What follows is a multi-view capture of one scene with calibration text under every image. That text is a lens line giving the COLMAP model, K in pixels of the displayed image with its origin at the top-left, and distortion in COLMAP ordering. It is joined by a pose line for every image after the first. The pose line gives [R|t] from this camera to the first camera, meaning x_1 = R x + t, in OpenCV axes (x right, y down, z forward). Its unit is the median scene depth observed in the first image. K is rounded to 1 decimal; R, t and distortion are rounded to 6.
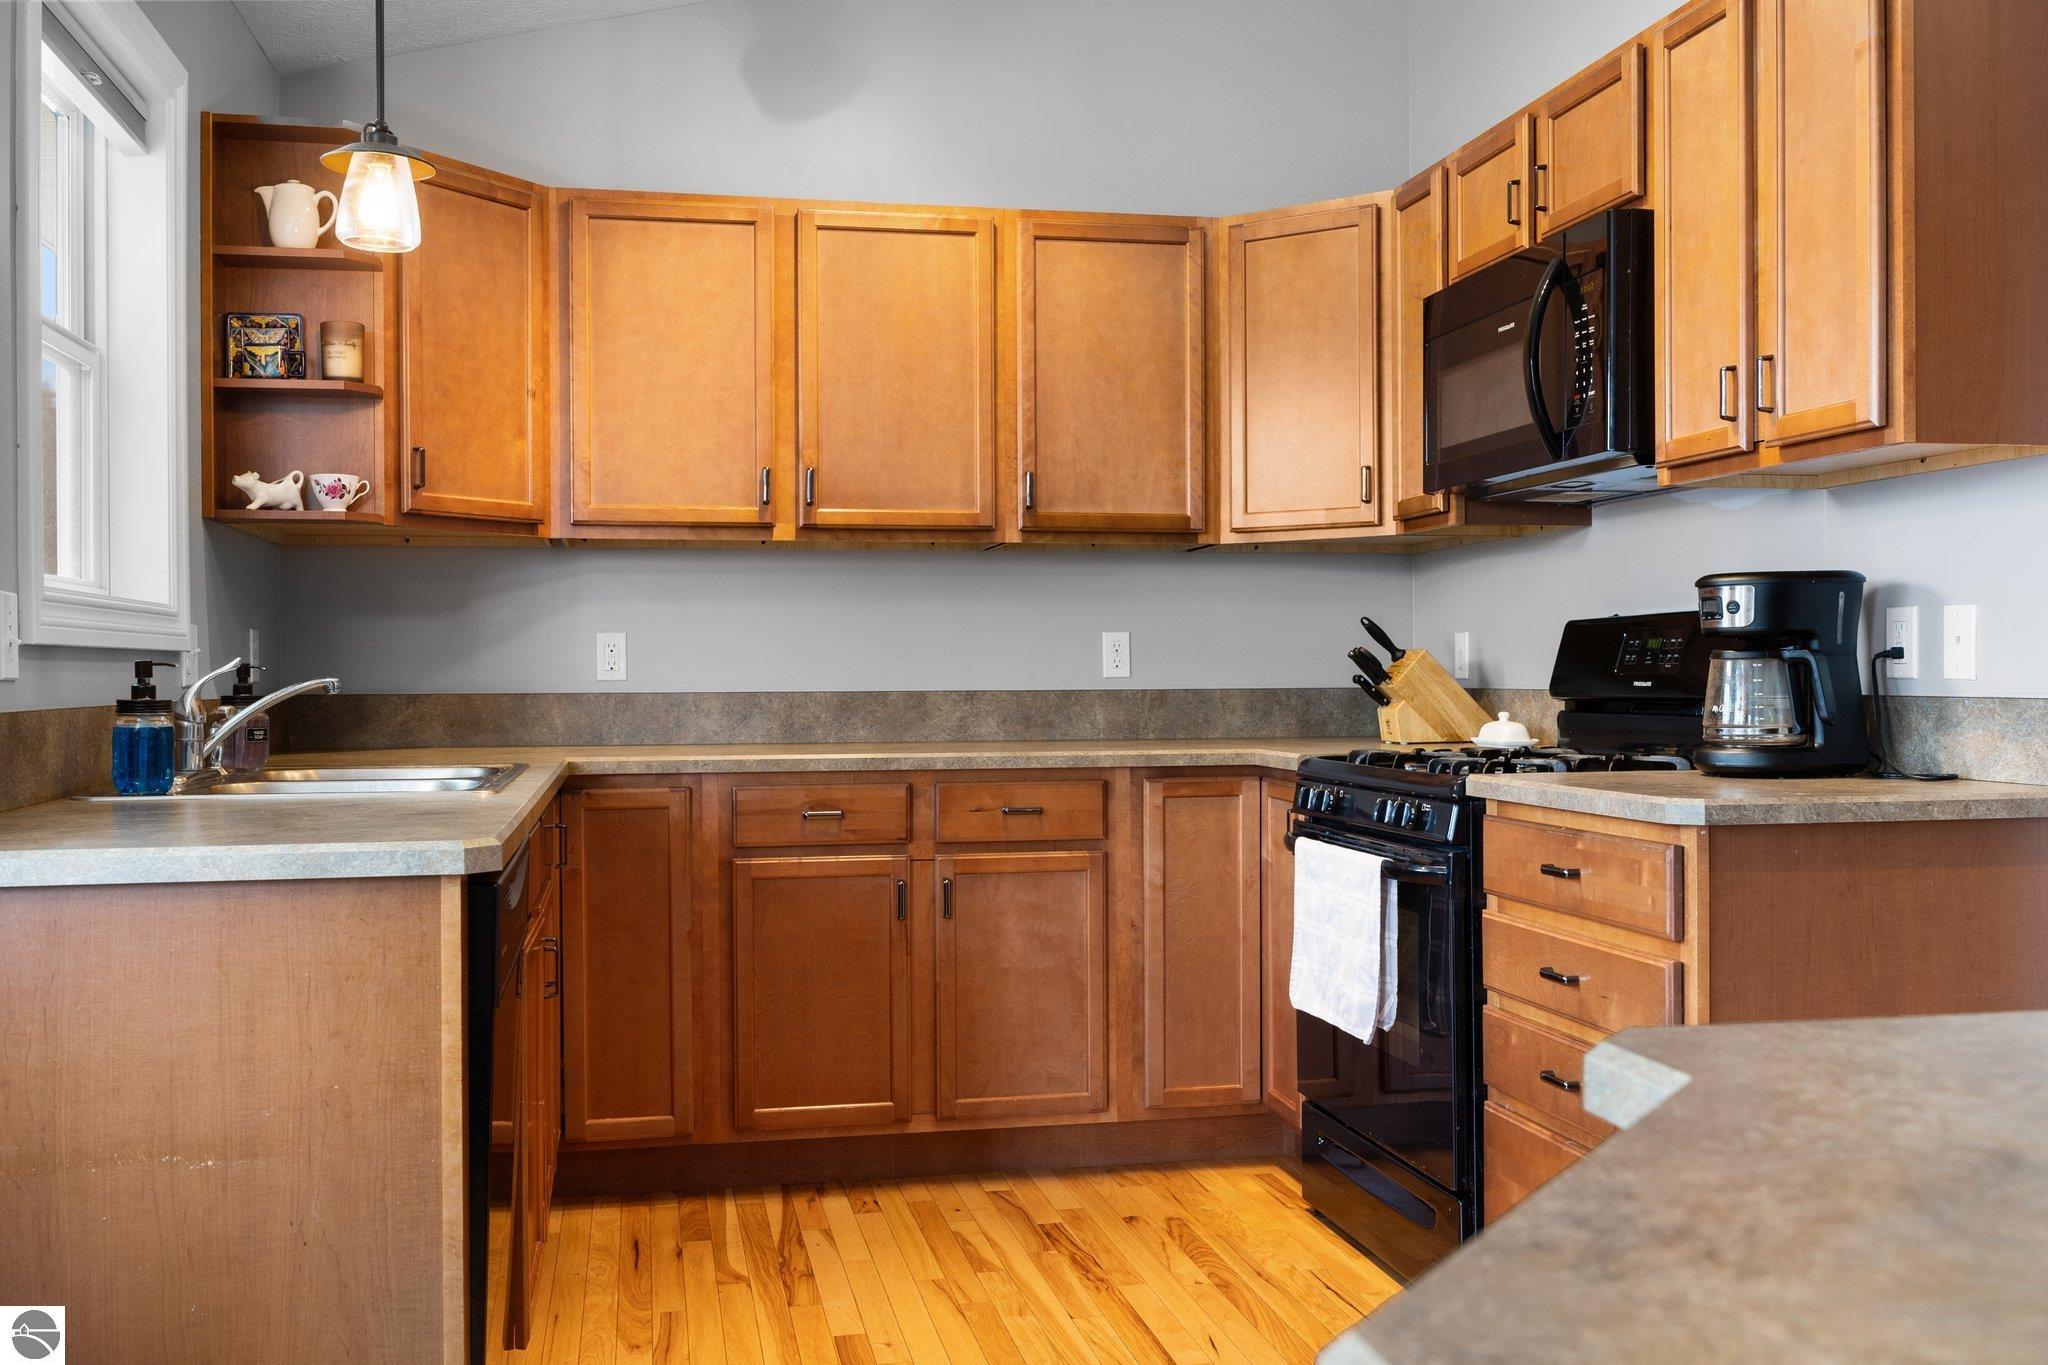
lens RADIAL K [[1884.5, 0, 1028.3], [0, 1884.5, 658.8], [0, 0, 1]] dist [0.006912, 0.002441]
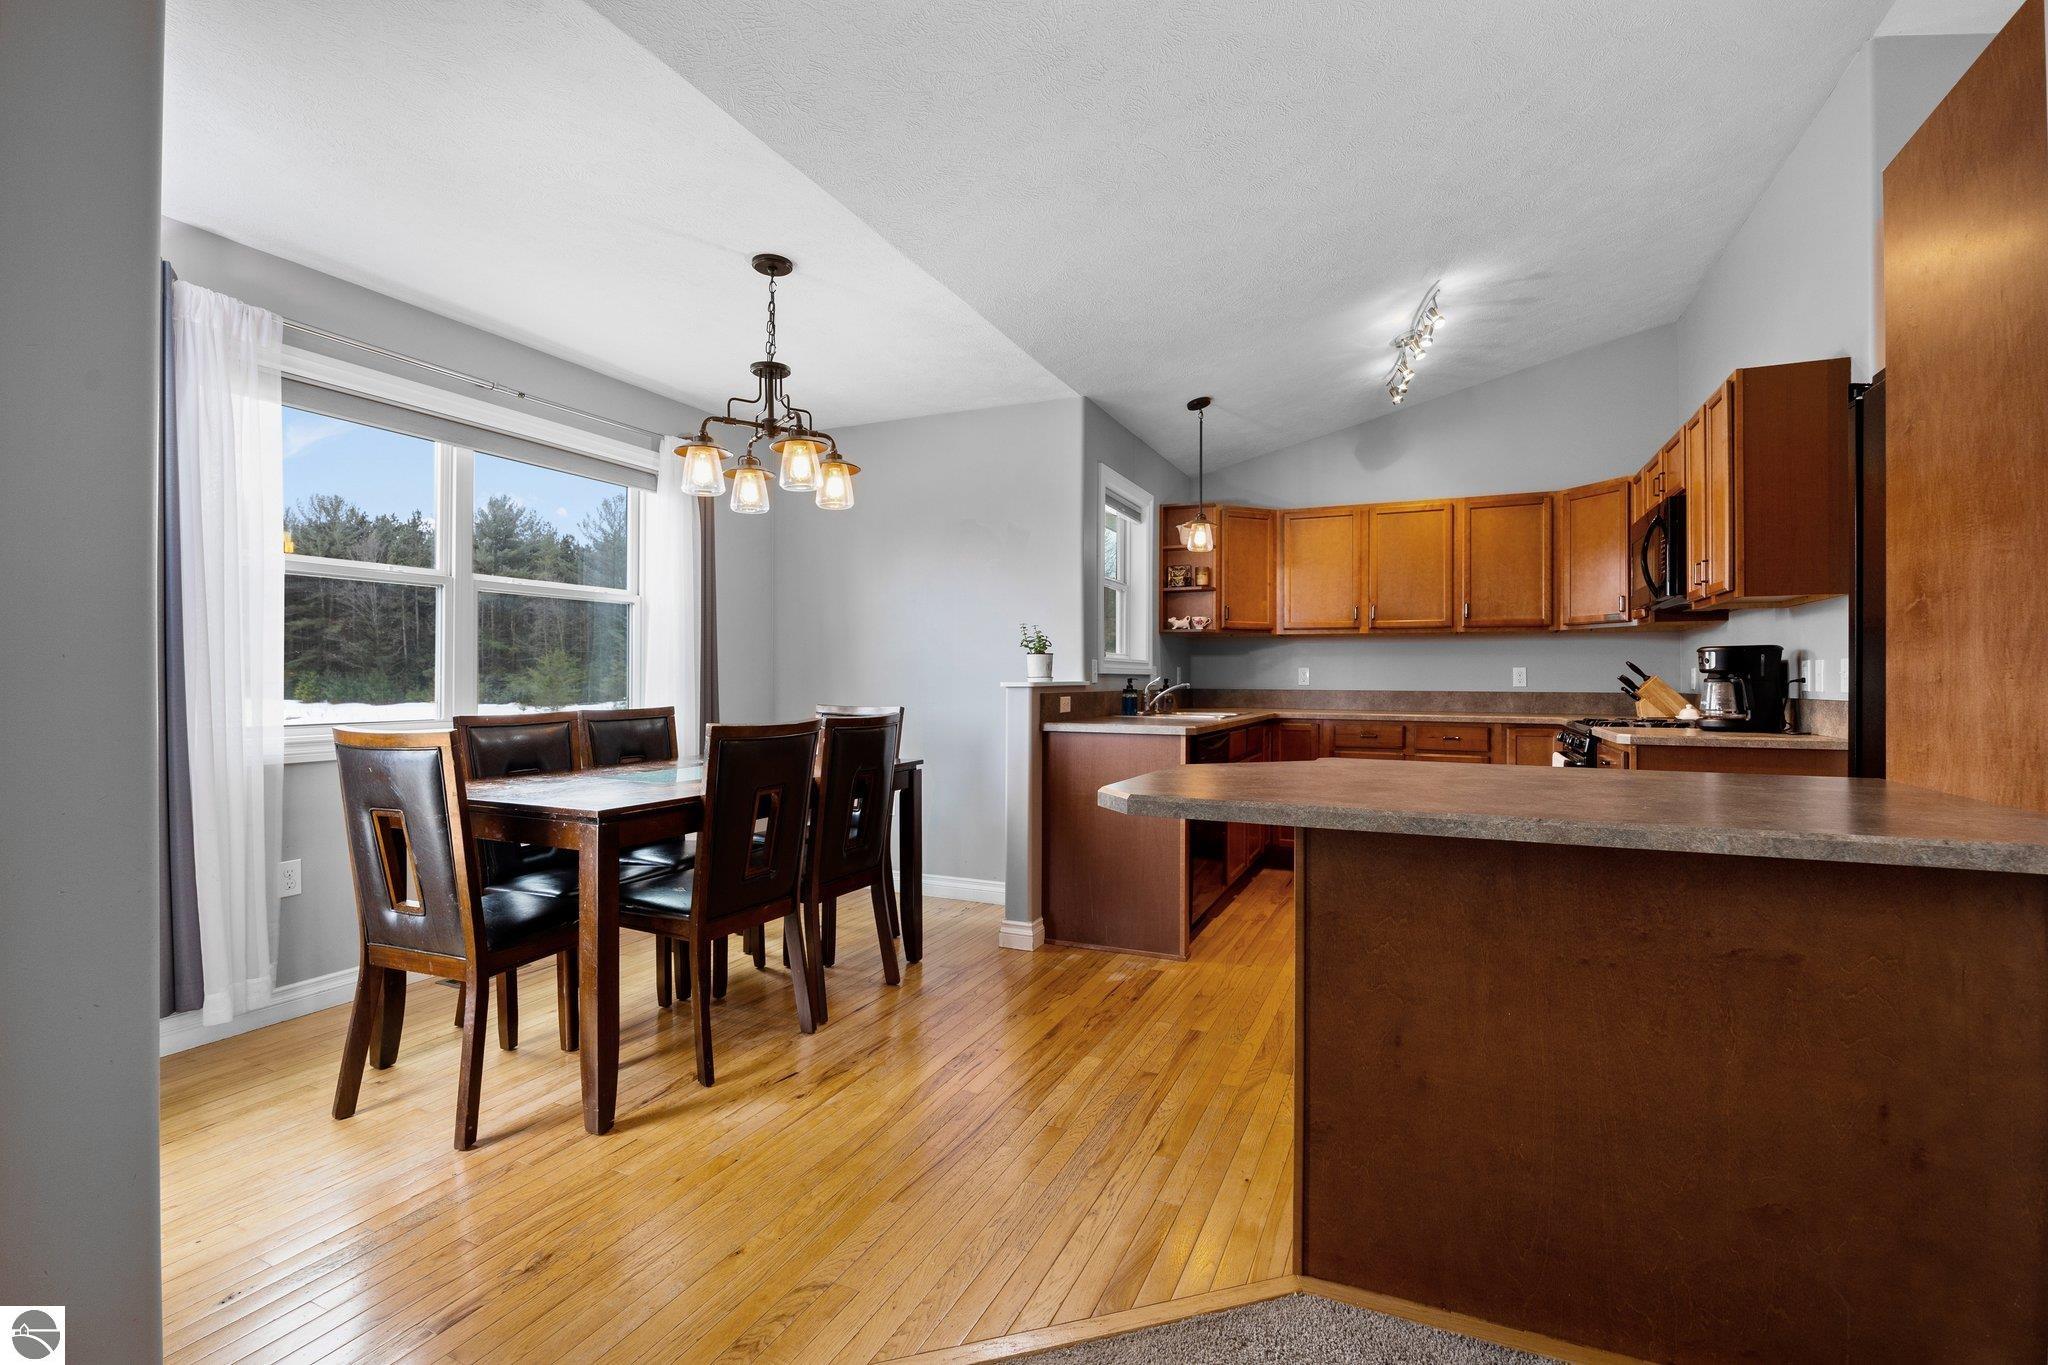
lens RADIAL K [[934.1, 0, 1024.0], [0, 934.1, 682.5], [0, 0, 1]] dist [-0.009610, 0.000236]
pose [[0.809652, 0.010487, -0.586817, 0.275296], [-0.004823, 0.999925, 0.011215, -0.006577], [0.586891, -0.006250, 0.809642, -0.369850]]
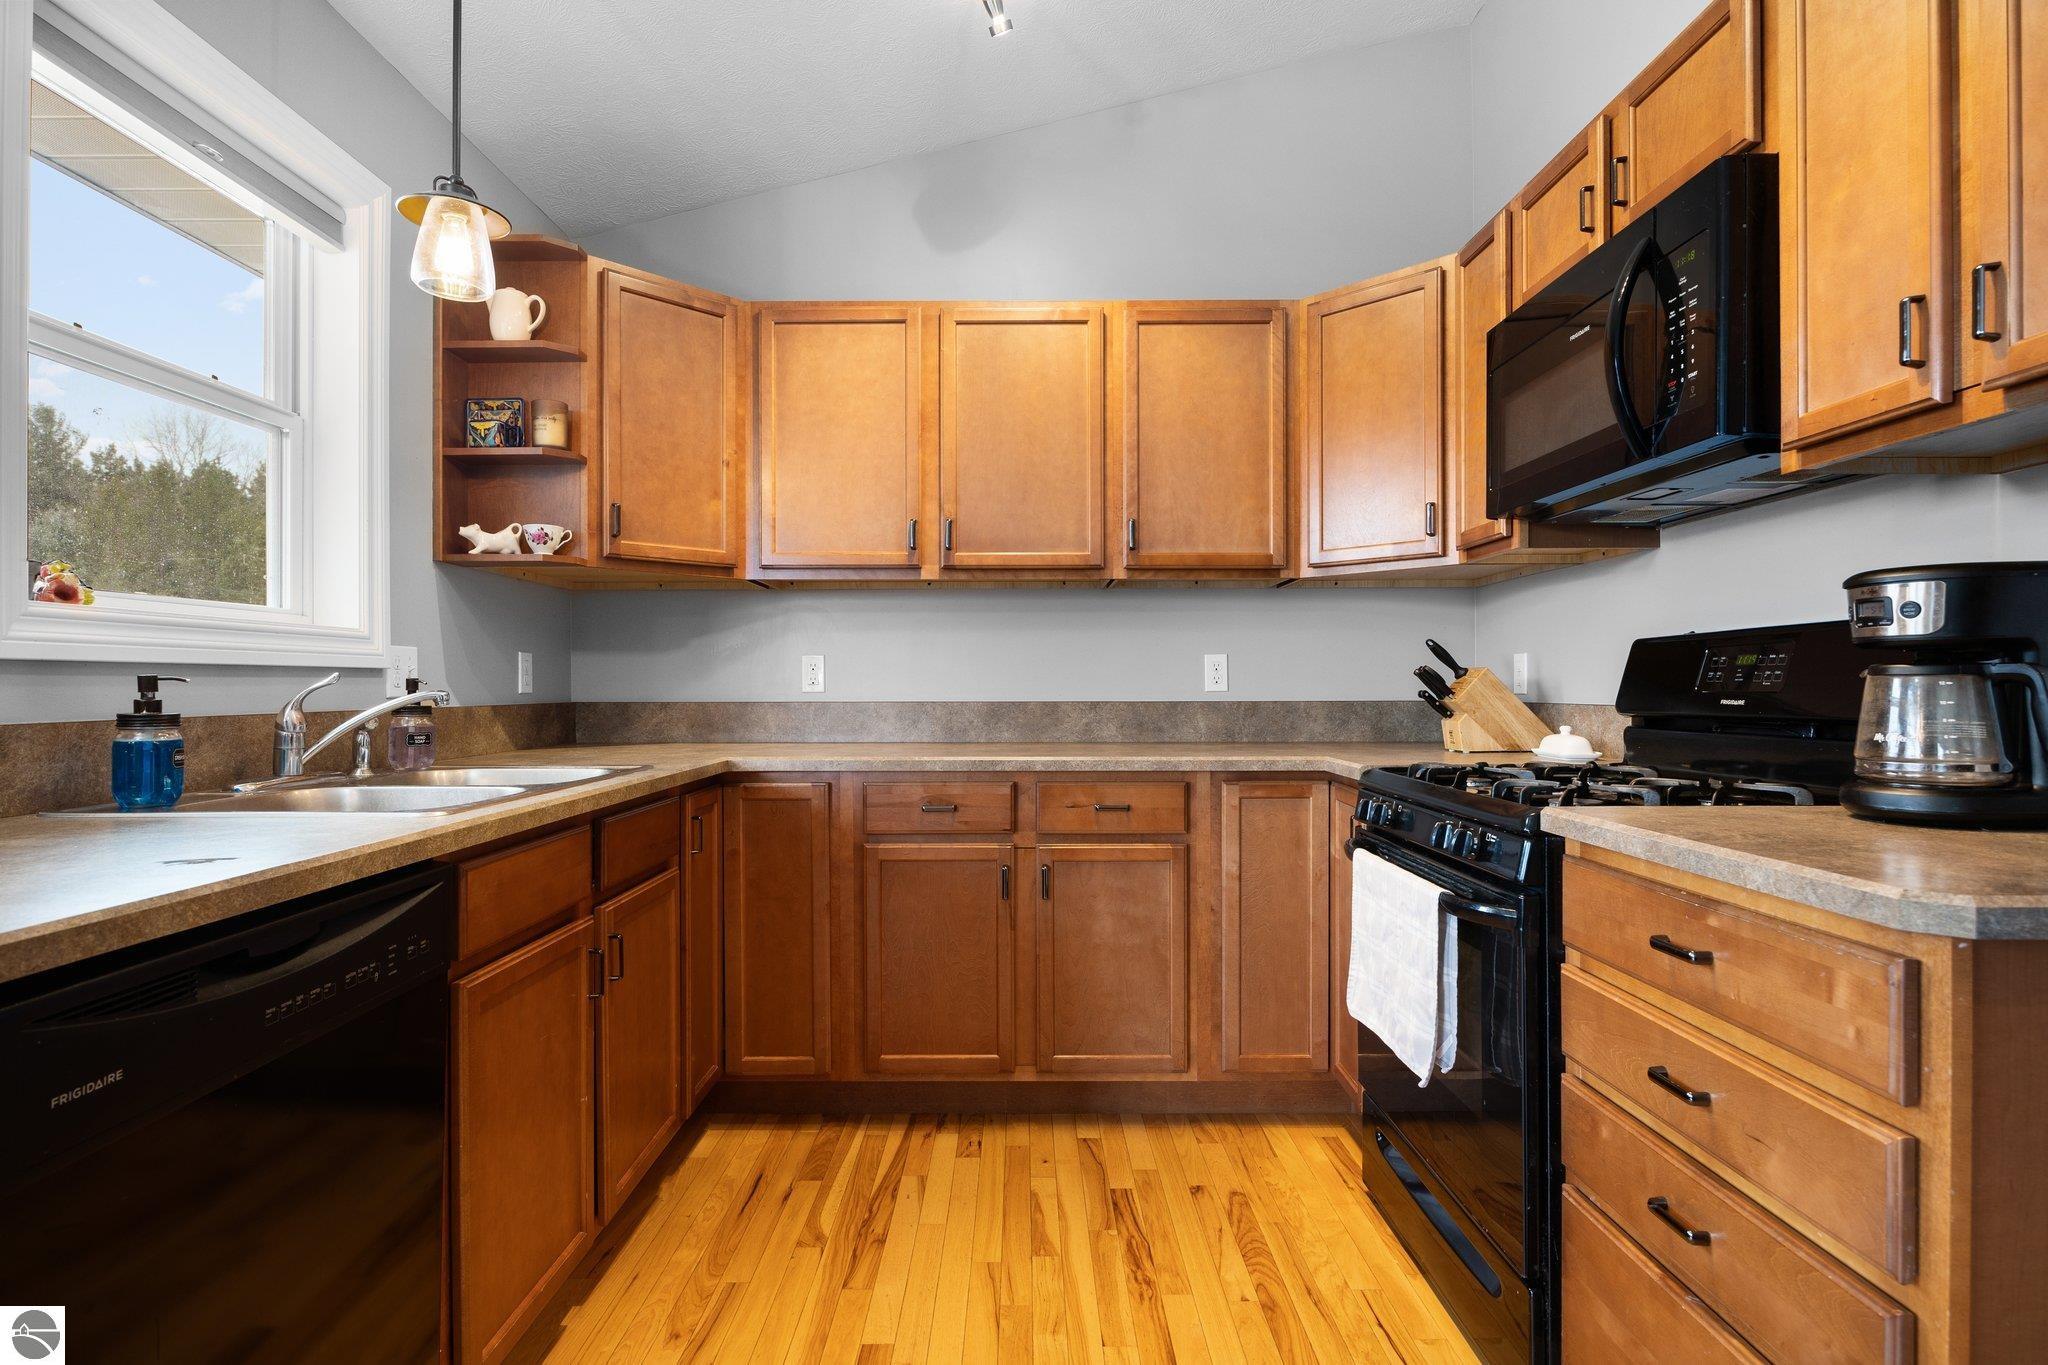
lens RADIAL K [[1044.5, 0, 1024.0], [0, 1044.5, 682.5], [0, 0, 1]] dist [-0.003170, 0.000012]
pose [[0.979213, 0.002345, -0.202820, 0.074906], [-0.001298, 0.999985, 0.005294, 0.000960], [0.202830, -0.004920, 0.979202, 0.375292]]
